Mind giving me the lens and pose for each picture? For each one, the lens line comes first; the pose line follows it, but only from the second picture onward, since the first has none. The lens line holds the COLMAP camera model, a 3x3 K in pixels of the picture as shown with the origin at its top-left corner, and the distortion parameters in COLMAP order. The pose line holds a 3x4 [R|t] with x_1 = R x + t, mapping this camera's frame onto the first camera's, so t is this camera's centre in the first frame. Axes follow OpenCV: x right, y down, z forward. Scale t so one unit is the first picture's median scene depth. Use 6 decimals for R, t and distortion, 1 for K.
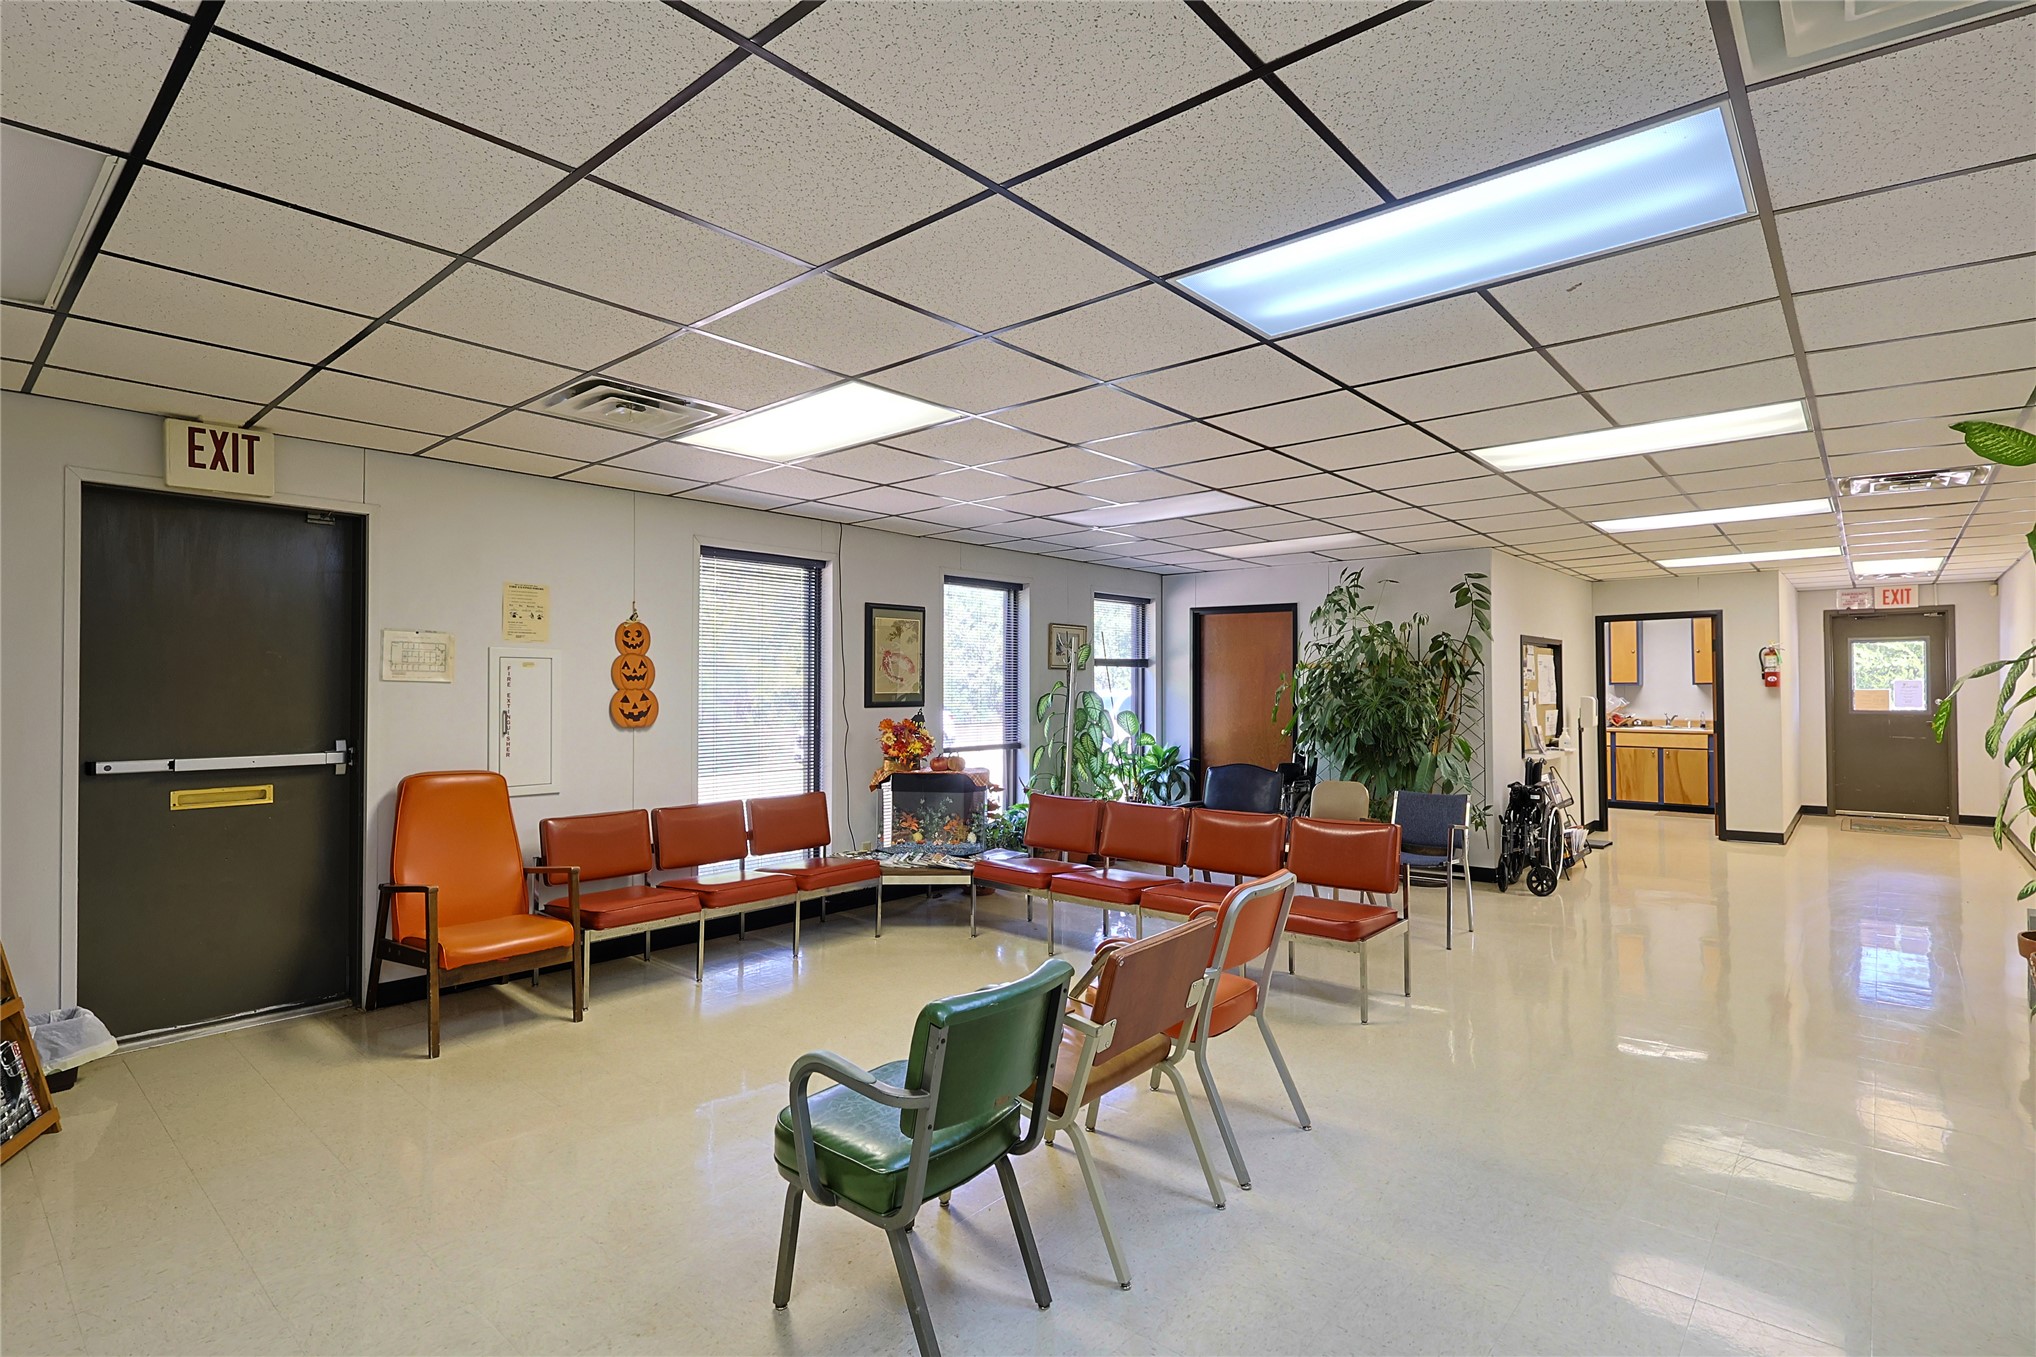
lens RADIAL K [[995.4, 0, 1022.8], [0, 995.4, 676.4], [0, 0, 1]] dist [-0.001564, 0.001070]
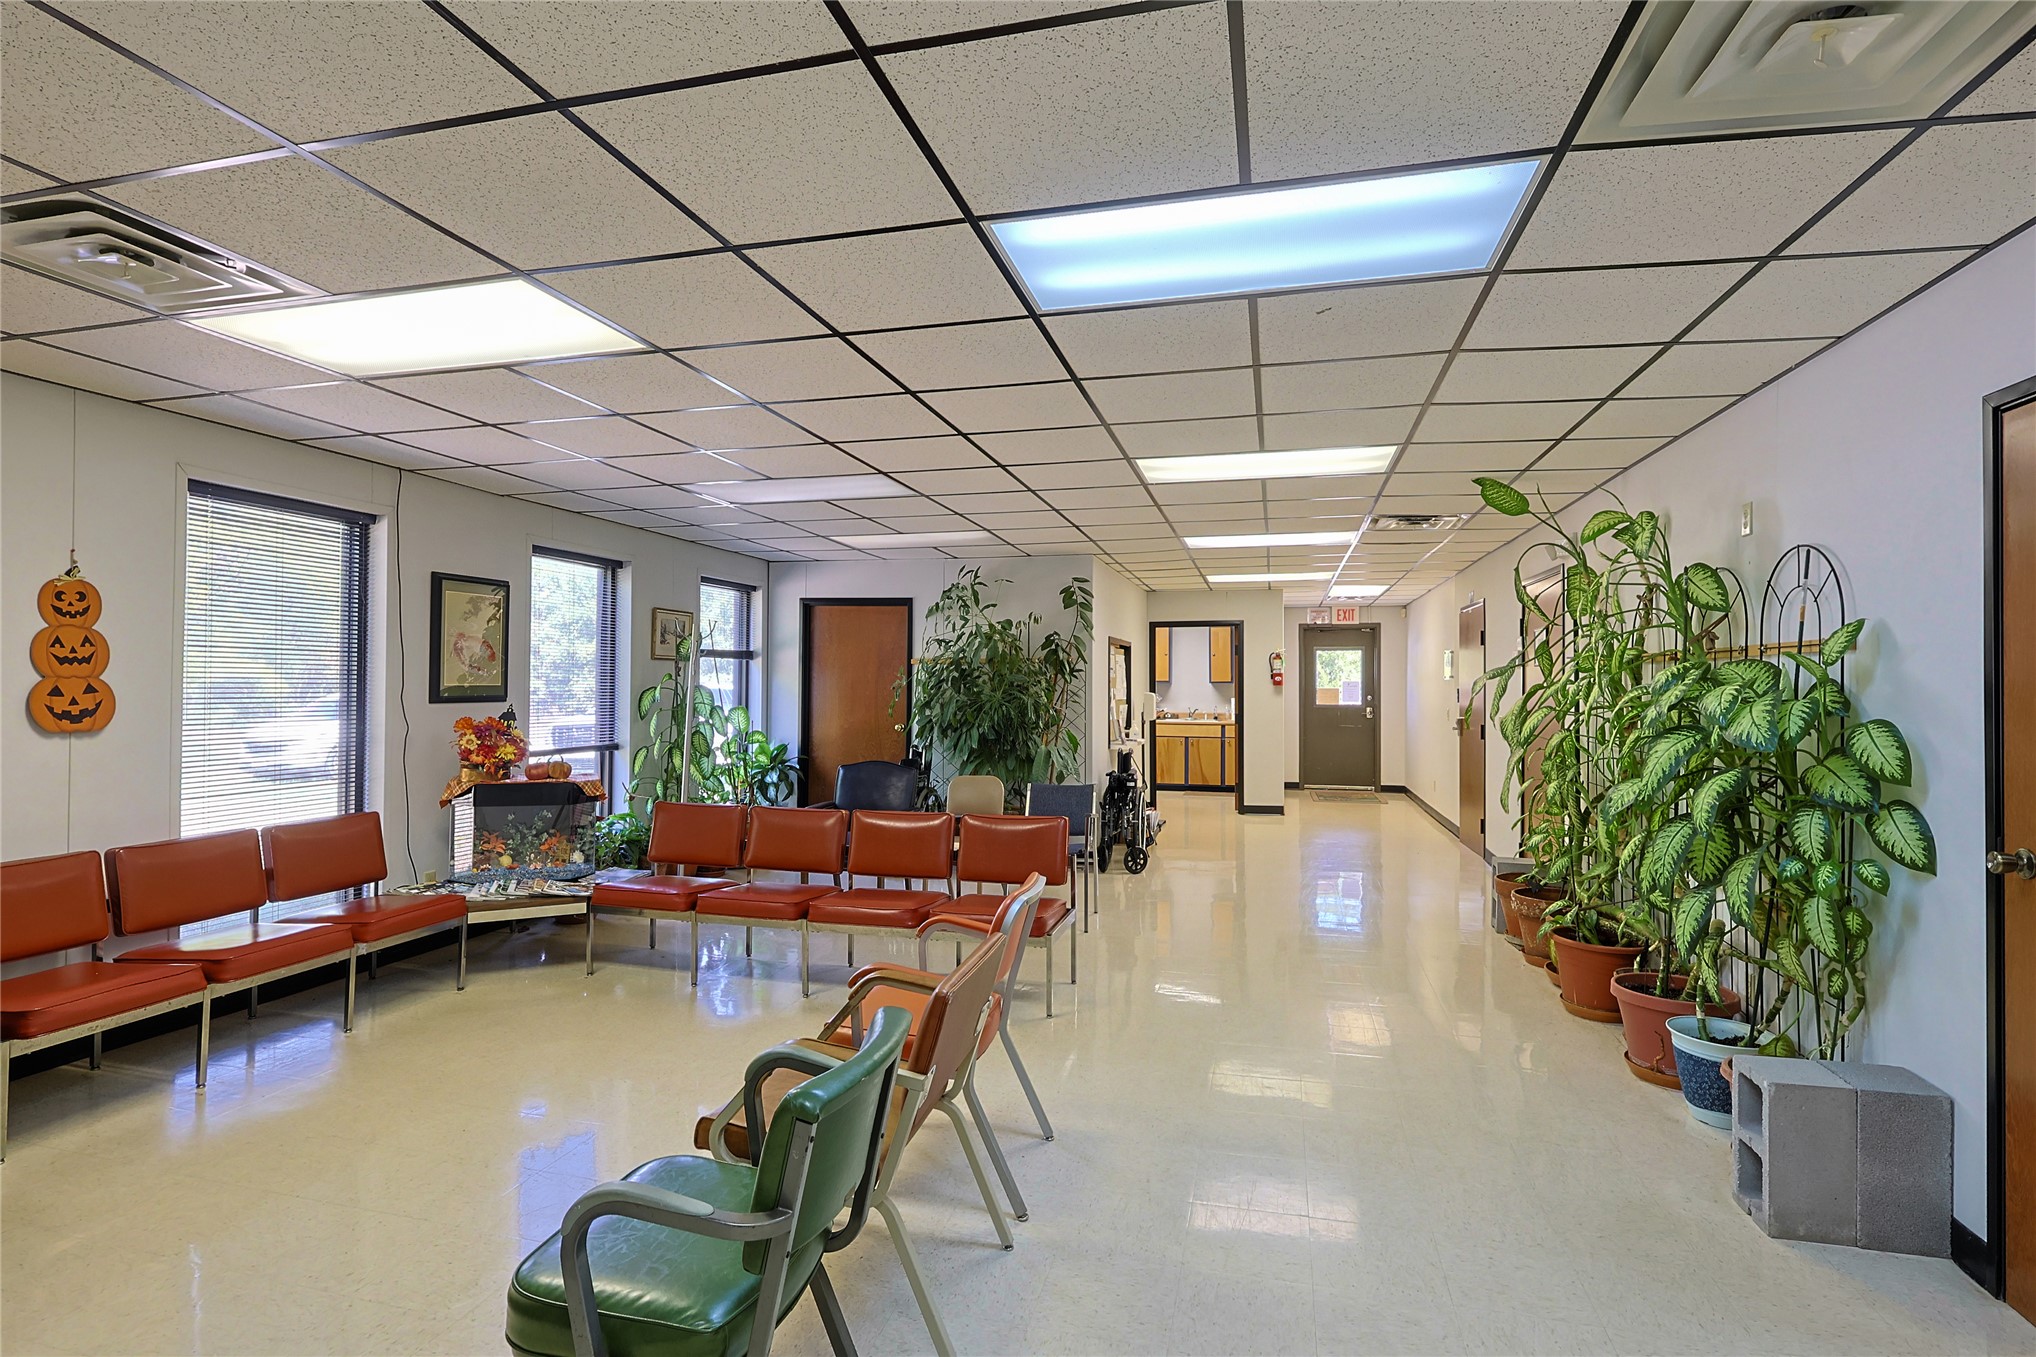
lens RADIAL K [[995.4, 0, 1024.5], [0, 995.4, 679.0], [0, 0, 1]] dist [-0.001564, 0.001070]
pose [[0.896185, 0.009851, 0.443571, -0.099315], [-0.013398, 0.999898, 0.004862, 0.001792], [-0.443478, -0.010300, 0.896226, 0.086985]]
